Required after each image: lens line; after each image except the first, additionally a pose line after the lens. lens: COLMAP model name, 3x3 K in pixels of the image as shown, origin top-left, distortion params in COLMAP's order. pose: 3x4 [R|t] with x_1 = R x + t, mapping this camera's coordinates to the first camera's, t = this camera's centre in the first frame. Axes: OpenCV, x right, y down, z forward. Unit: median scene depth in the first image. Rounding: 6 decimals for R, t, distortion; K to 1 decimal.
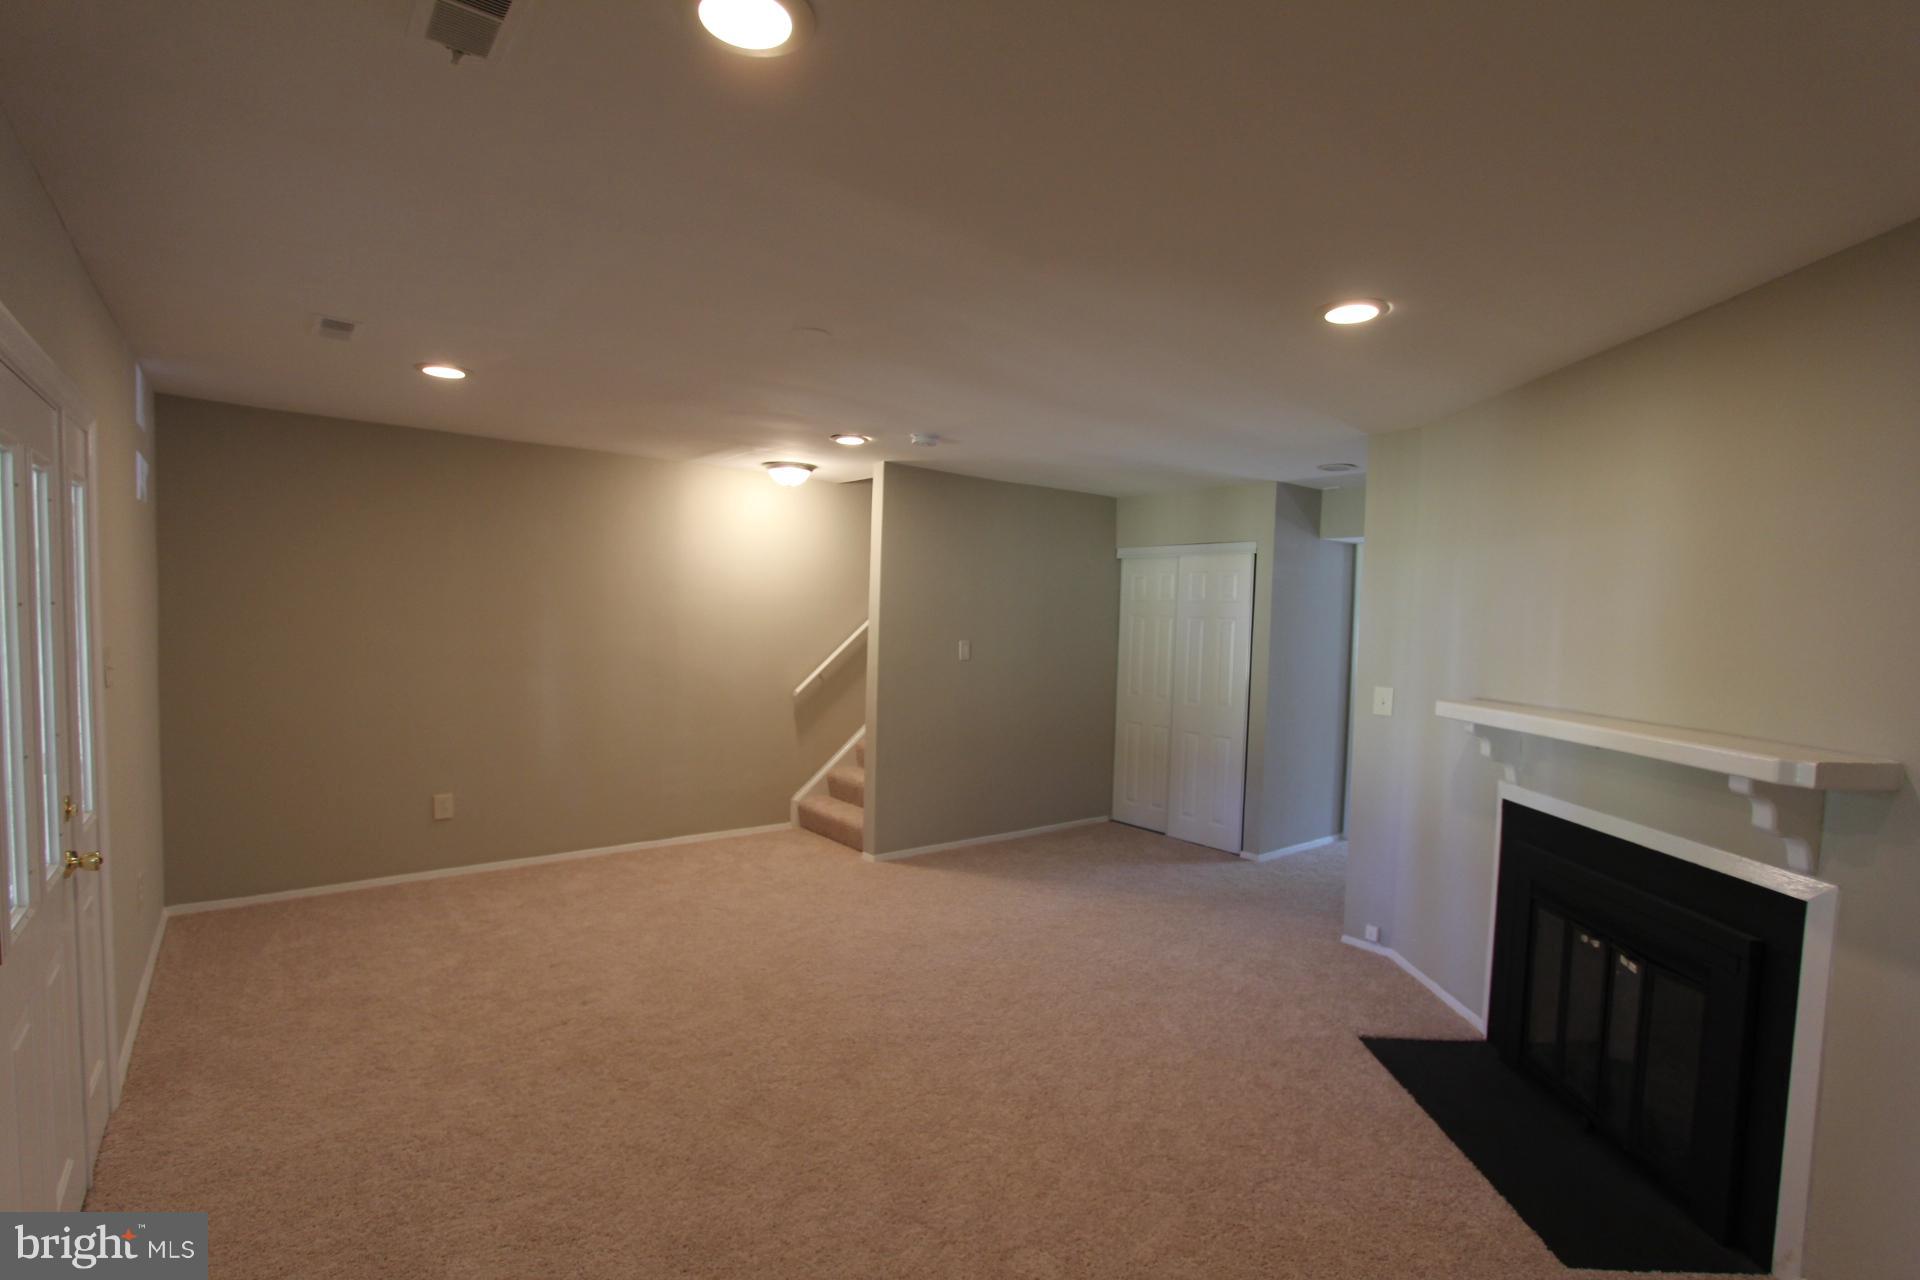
lens RADIAL K [[887.8, 0, 966.3], [0, 887.8, 659.4], [0, 0, 1]] dist [-0.021083, 0.004605]
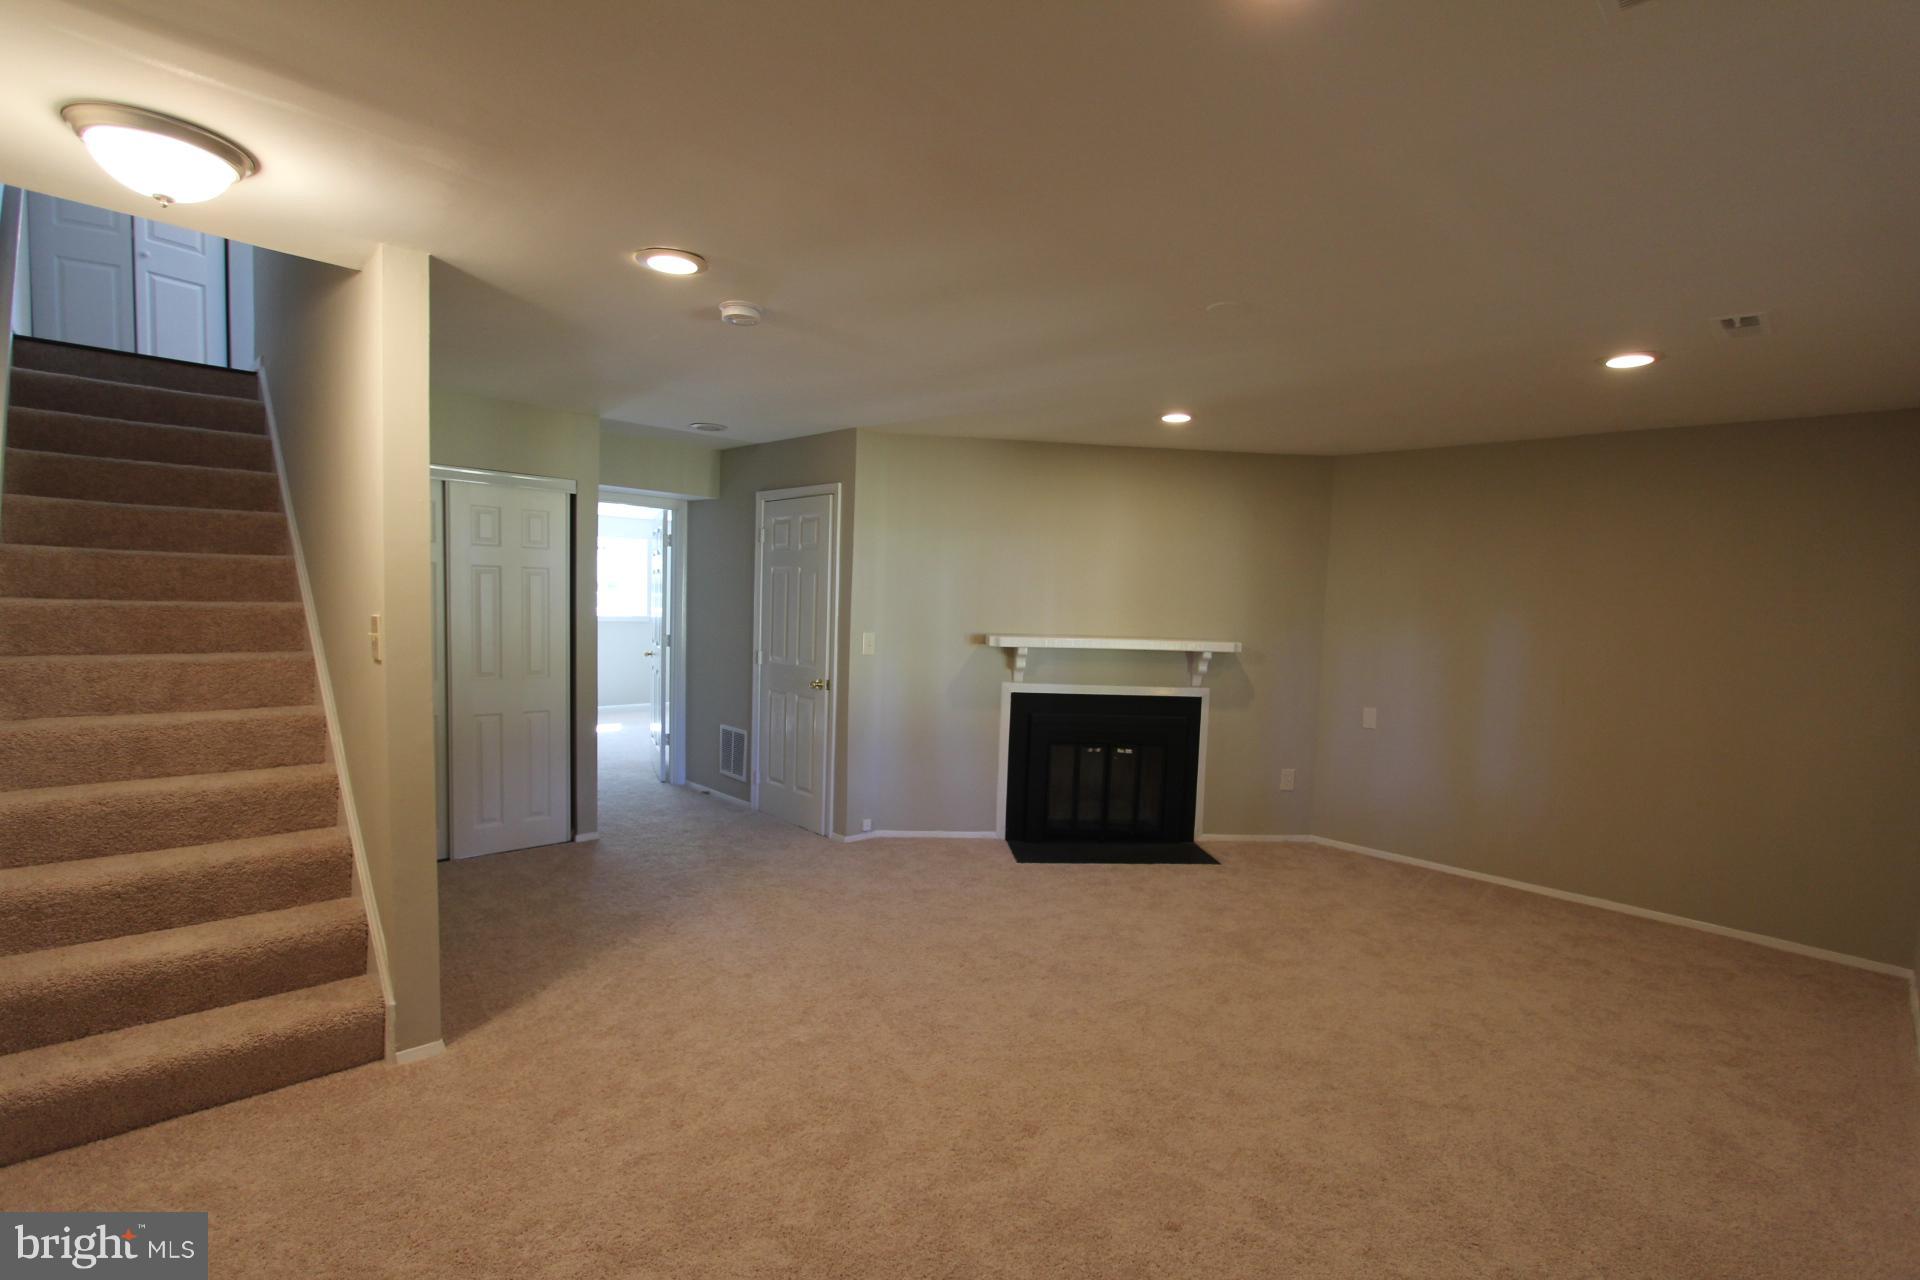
lens RADIAL K [[887.8, 0, 966.3], [0, 887.8, 659.4], [0, 0, 1]] dist [-0.021083, 0.004605]
pose [[-0.099003, -0.098317, 0.990218, -0.879510], [0.011203, 0.994934, 0.099905, -0.061706], [-0.995024, 0.020984, -0.097400, 1.060922]]
